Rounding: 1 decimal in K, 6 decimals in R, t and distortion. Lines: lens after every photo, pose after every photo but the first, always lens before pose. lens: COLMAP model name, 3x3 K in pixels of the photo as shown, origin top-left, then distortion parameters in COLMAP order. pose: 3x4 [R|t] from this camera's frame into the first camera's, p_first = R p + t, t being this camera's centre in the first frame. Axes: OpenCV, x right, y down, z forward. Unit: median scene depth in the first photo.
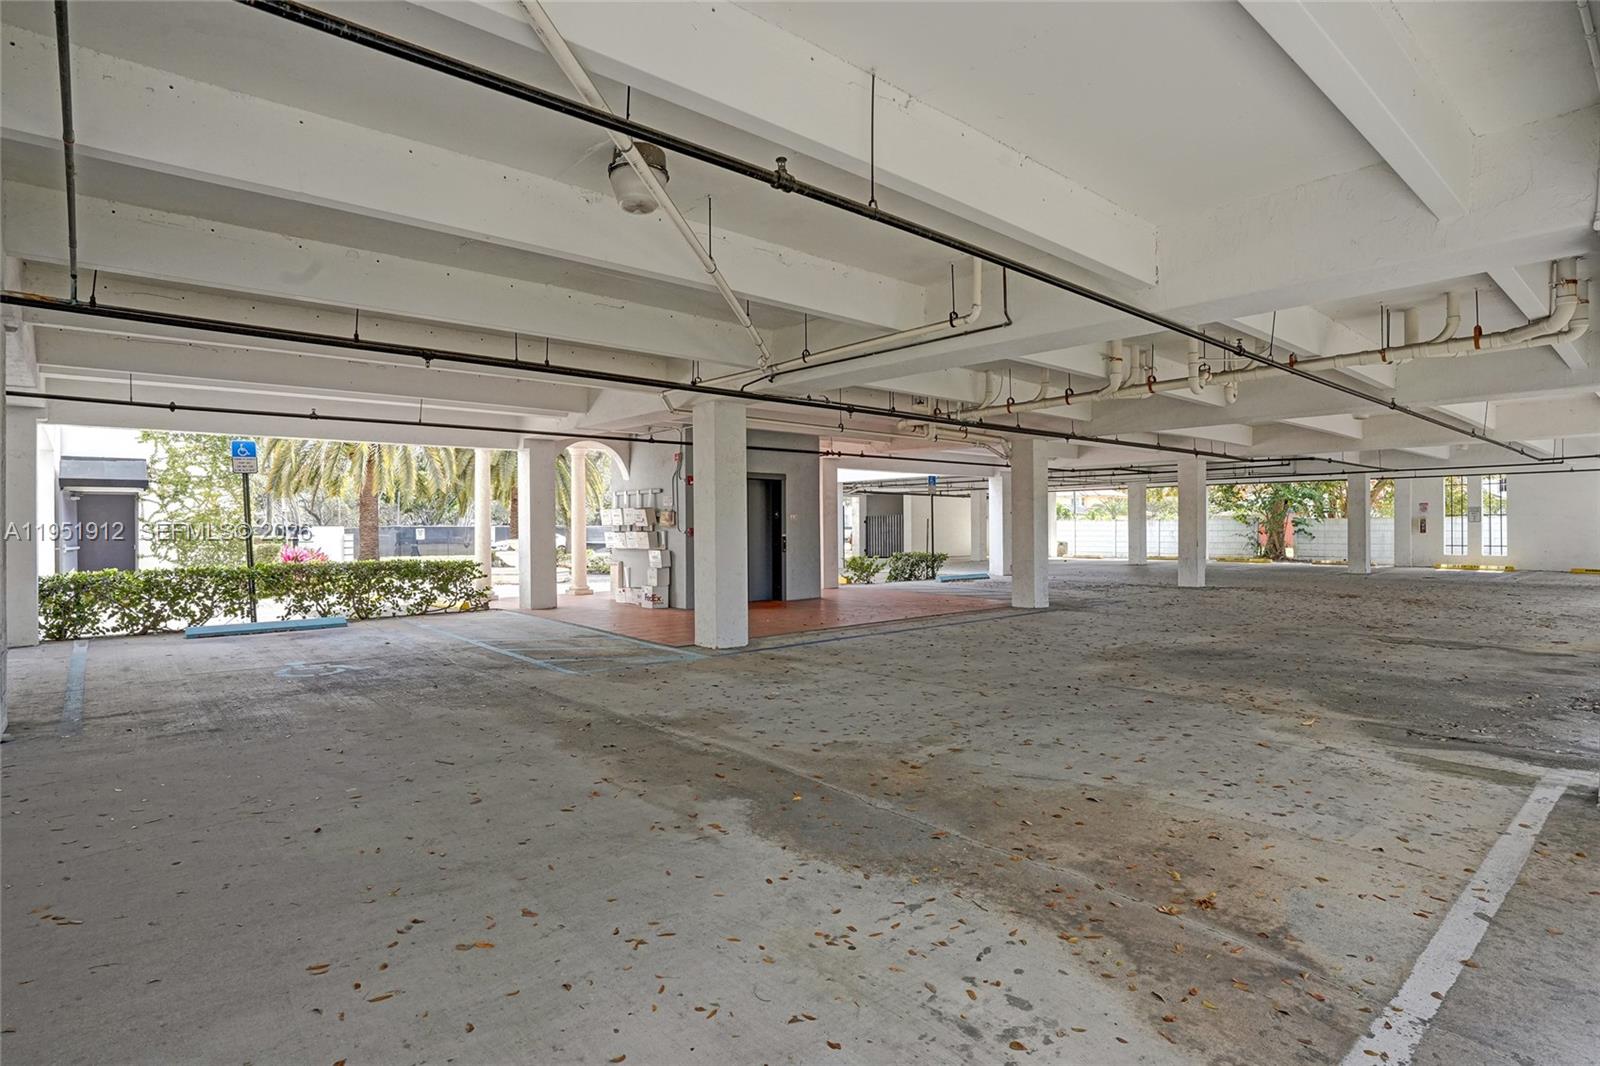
lens RADIAL K [[801.1, 0, 793.9], [0, 801.1, 529.8], [0, 0, 1]] dist [-0.039606, 0.004626]
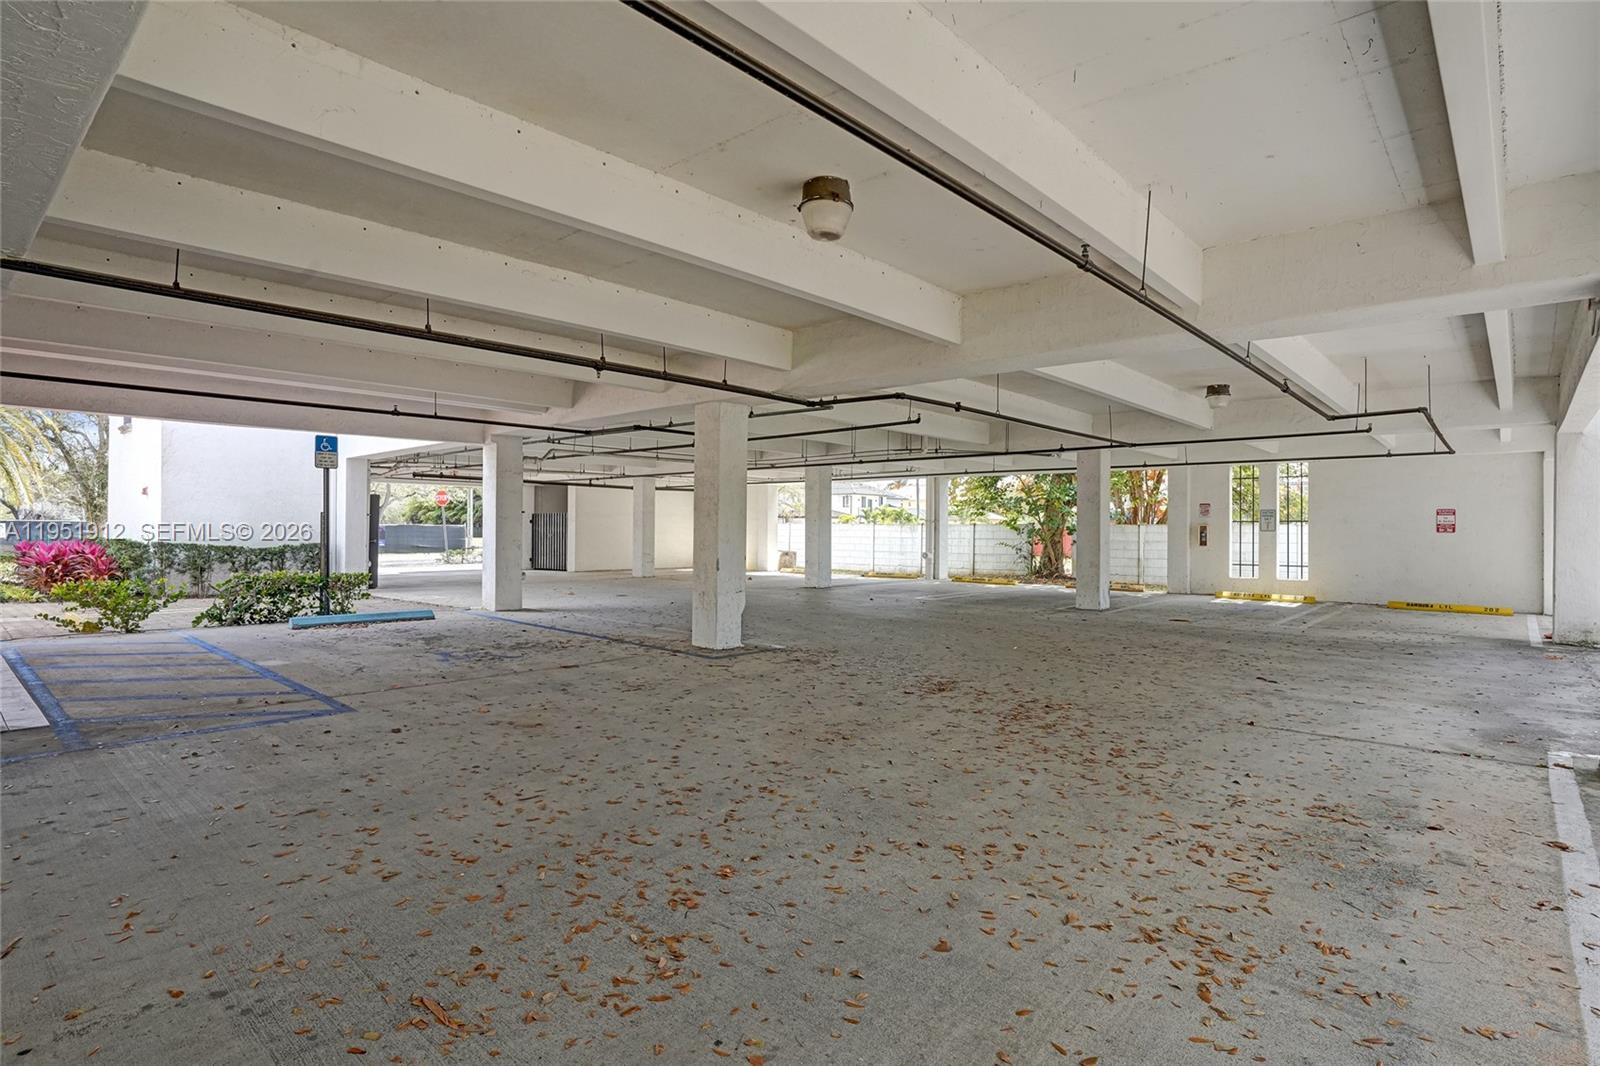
lens RADIAL K [[801.1, 0, 803.8], [0, 801.1, 534.5], [0, 0, 1]] dist [-0.039606, 0.004626]
pose [[0.991119, 0.012638, 0.132378, 0.438249], [-0.012909, 0.999916, 0.001189, -0.003253], [-0.132352, -0.002888, 0.991199, 0.419920]]
